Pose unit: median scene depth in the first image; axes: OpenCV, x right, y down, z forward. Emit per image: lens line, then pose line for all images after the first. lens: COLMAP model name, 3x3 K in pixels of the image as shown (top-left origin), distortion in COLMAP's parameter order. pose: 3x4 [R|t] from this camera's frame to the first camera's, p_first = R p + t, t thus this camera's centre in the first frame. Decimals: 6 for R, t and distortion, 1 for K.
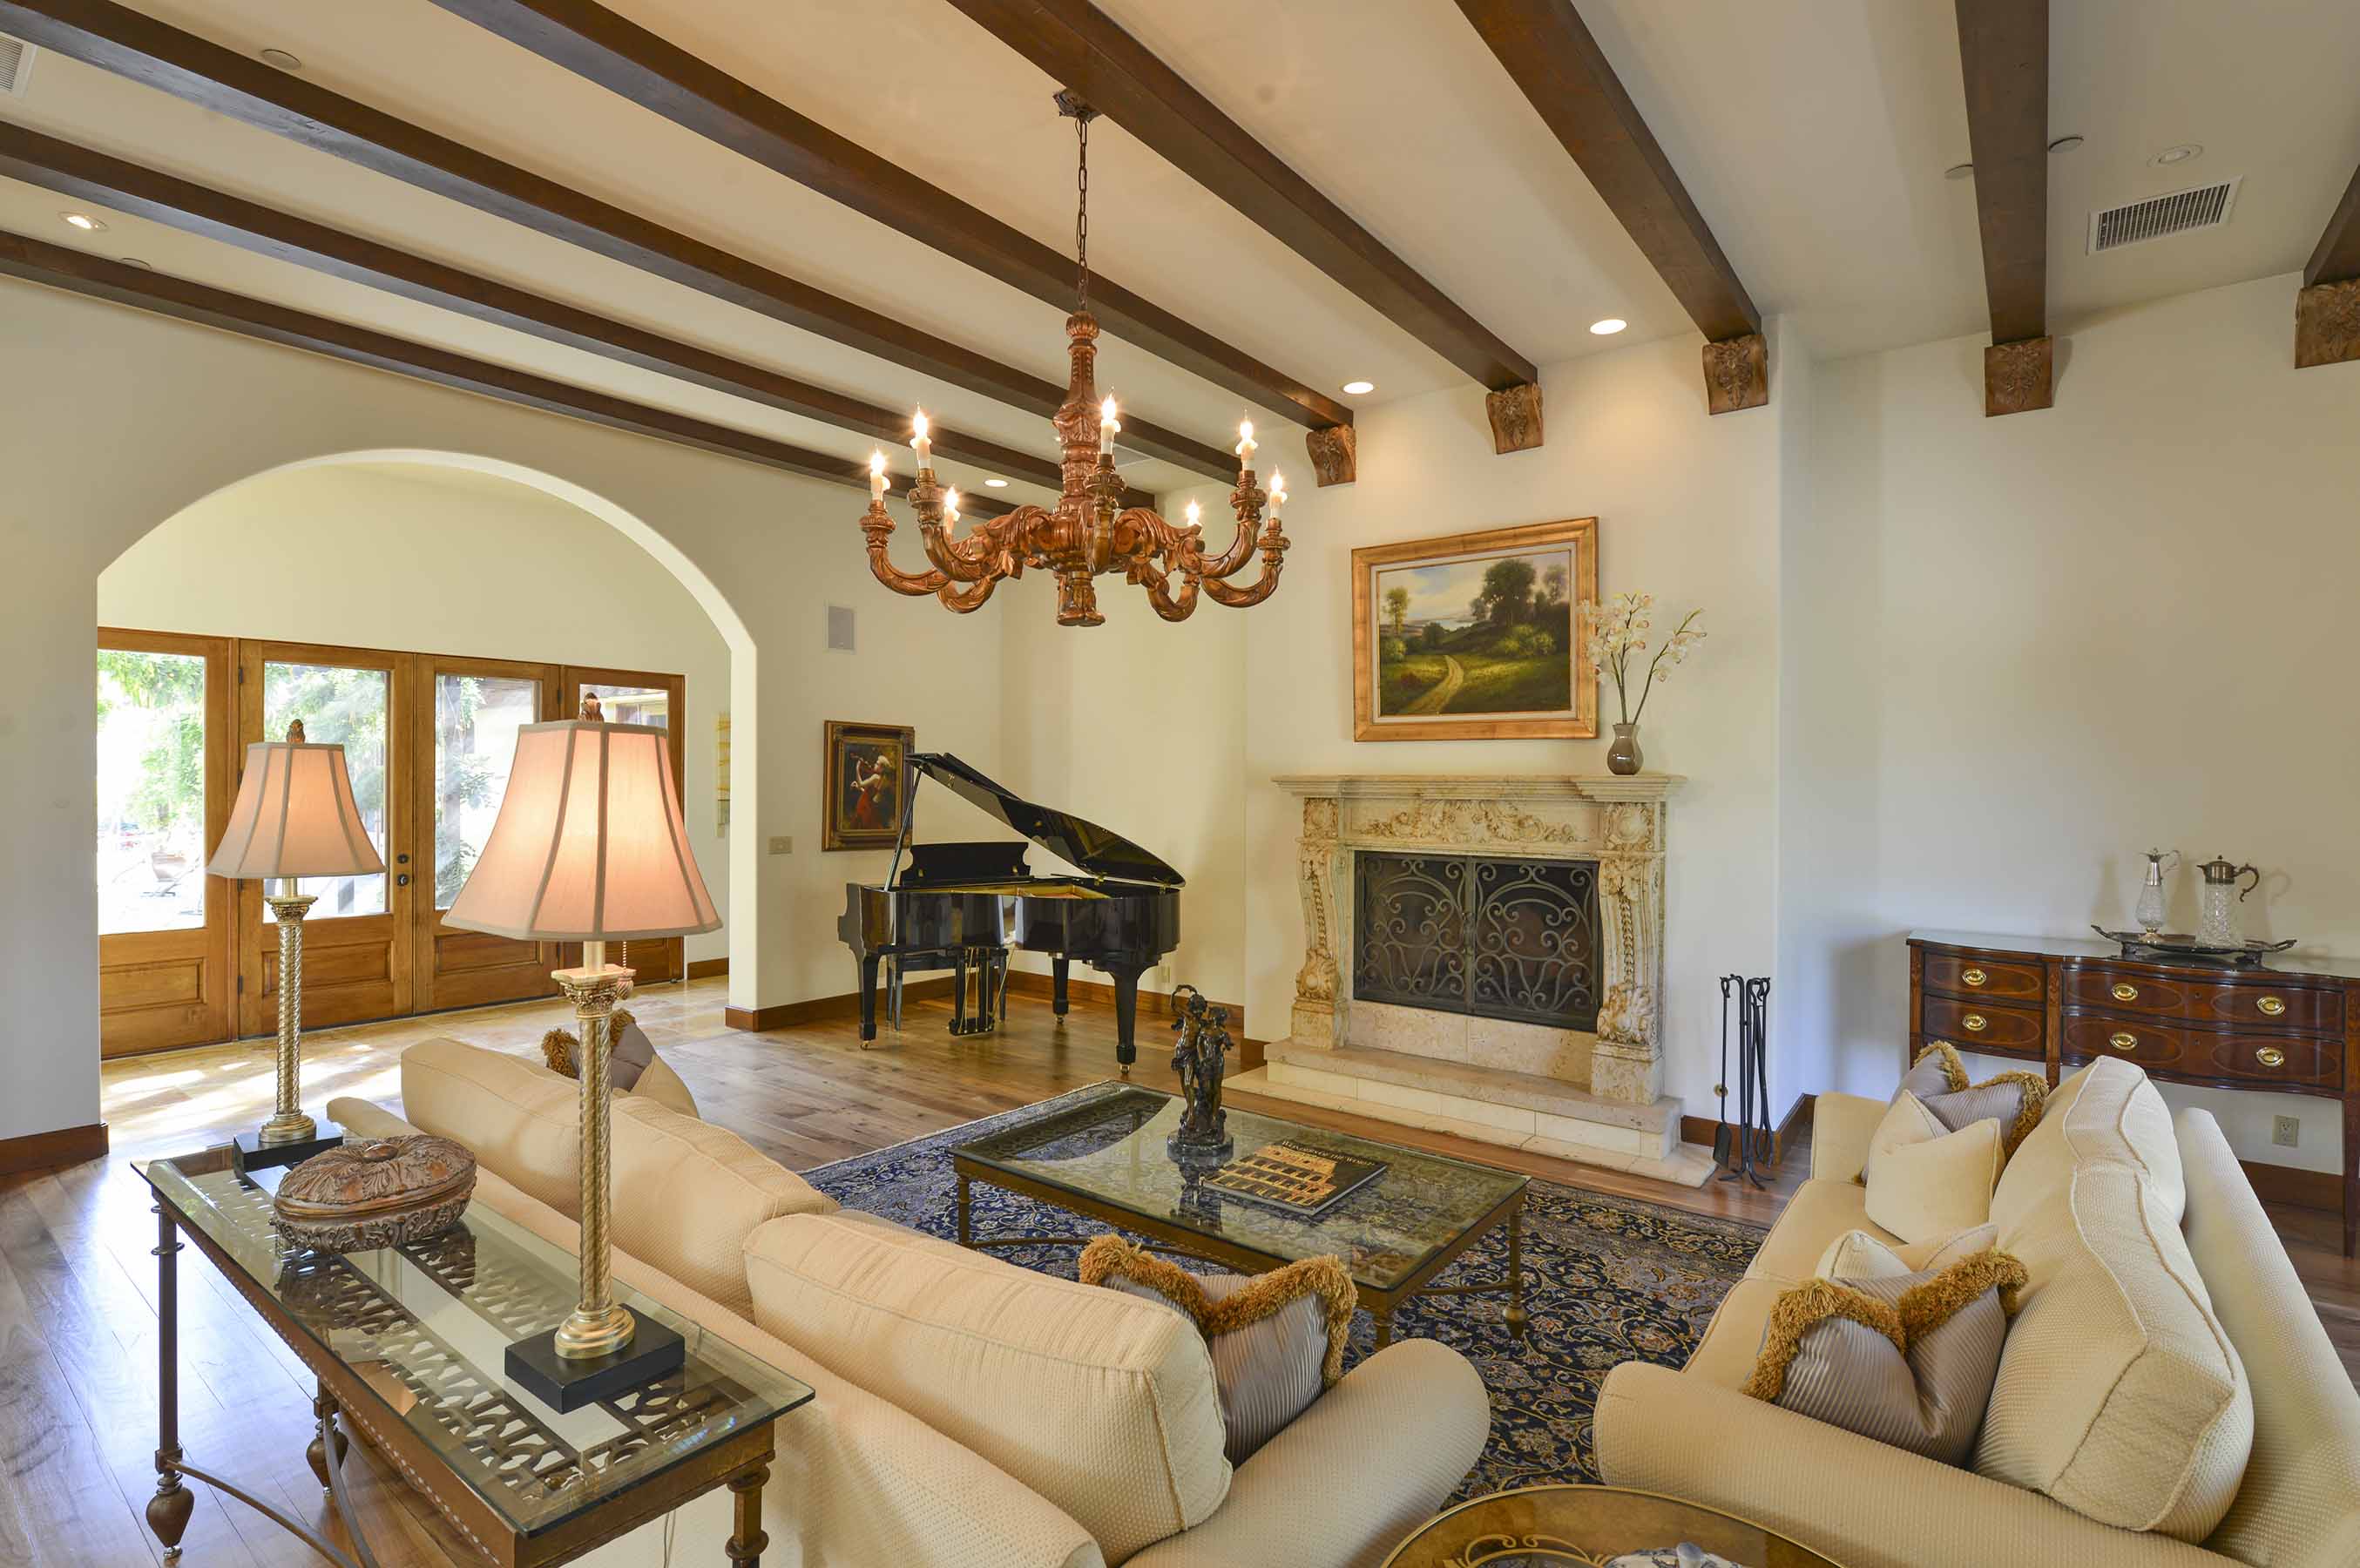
lens RADIAL K [[1100.8, 0, 1179.7], [0, 1100.8, 786.7], [0, 0, 1]] dist [0.016802, 0.000361]
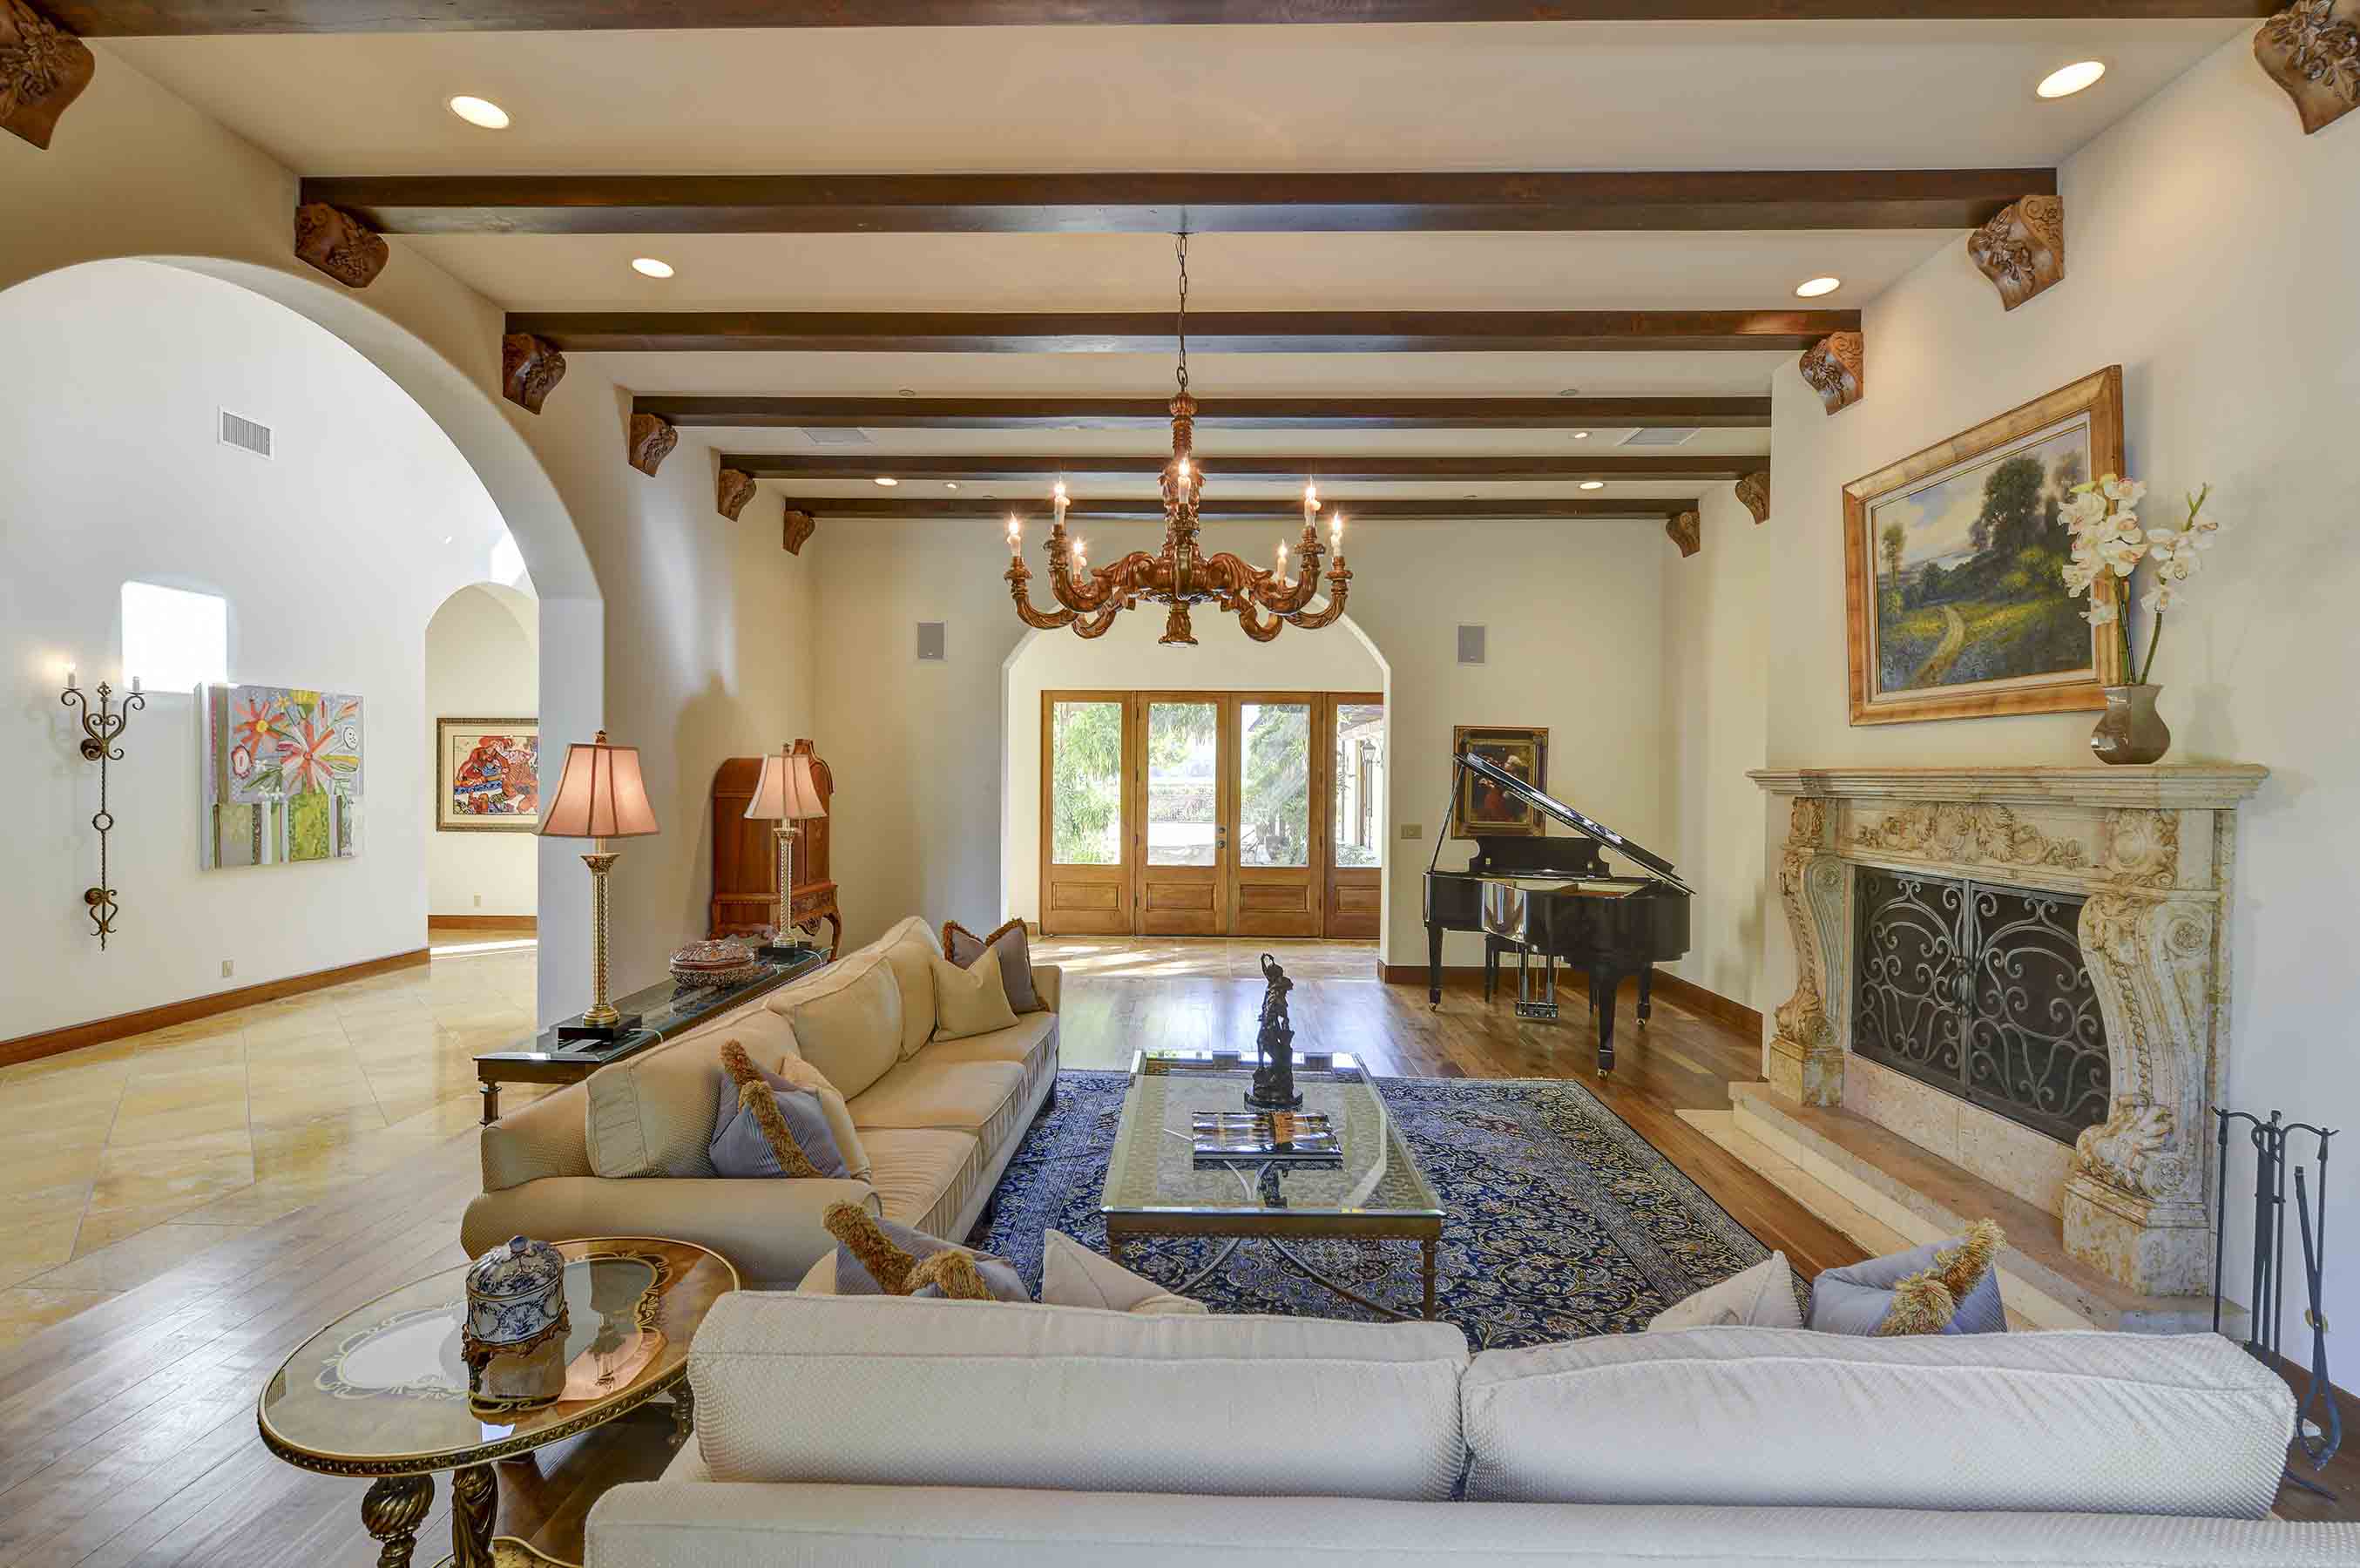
lens RADIAL K [[1008.3, 0, 1186.7], [0, 1008.3, 787.1], [0, 0, 1]] dist [0.002382, 0.000233]
pose [[0.593078, 0.003877, -0.805136, 0.490862], [-0.002366, 0.999992, 0.003072, 0.001094], [0.805141, 0.000083, 0.593083, 0.196594]]
